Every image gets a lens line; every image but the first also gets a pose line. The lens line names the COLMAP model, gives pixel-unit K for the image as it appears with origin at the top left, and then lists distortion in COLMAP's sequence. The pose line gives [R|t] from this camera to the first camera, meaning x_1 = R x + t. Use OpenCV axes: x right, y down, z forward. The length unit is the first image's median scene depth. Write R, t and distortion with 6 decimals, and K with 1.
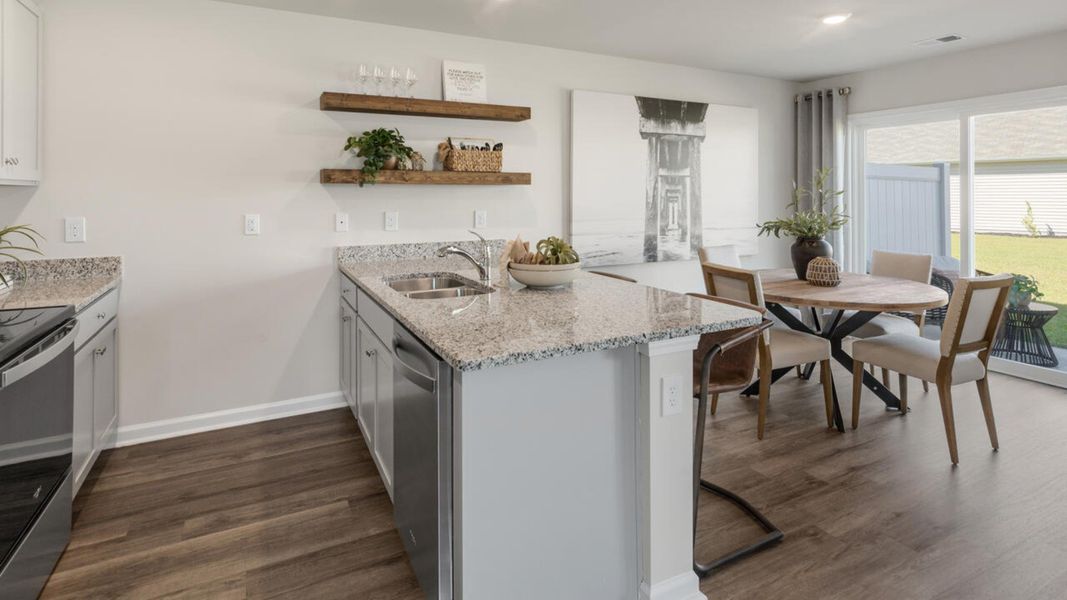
lens RADIAL K [[540.8, 0, 536.8], [0, 540.8, 193.8], [0, 0, 1]] dist [-0.001578, -0.000856]
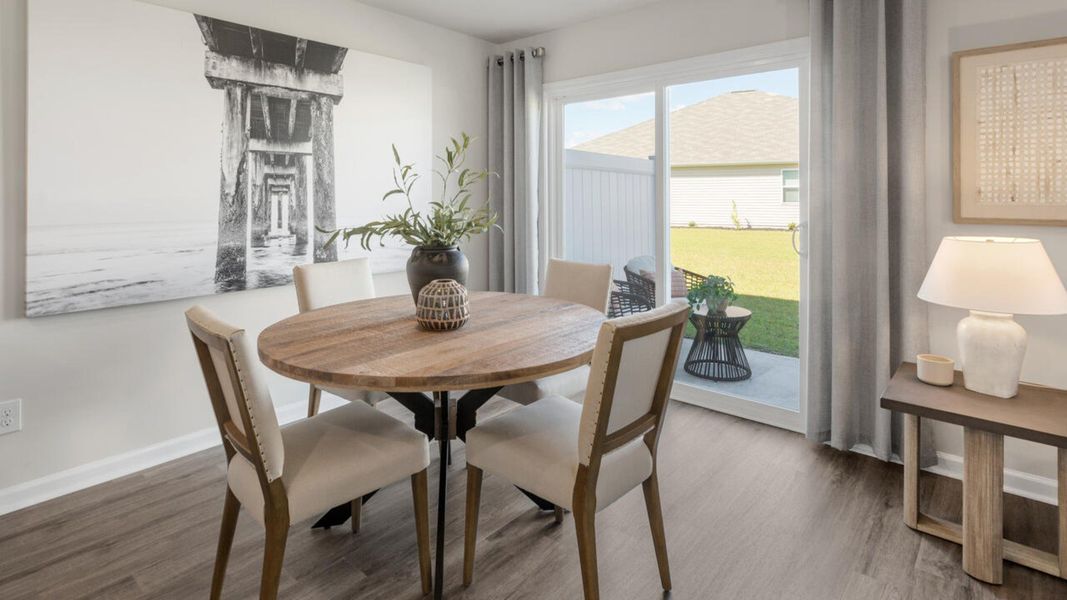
lens RADIAL K [[540.8, 0, 536.8], [0, 540.8, 193.8], [0, 0, 1]] dist [-0.001578, -0.000856]
pose [[0.926666, 0.000627, 0.375886, 0.299867], [0.000006, 0.999999, -0.001682, 0.016817], [-0.375886, 0.001561, 0.926664, 0.303409]]
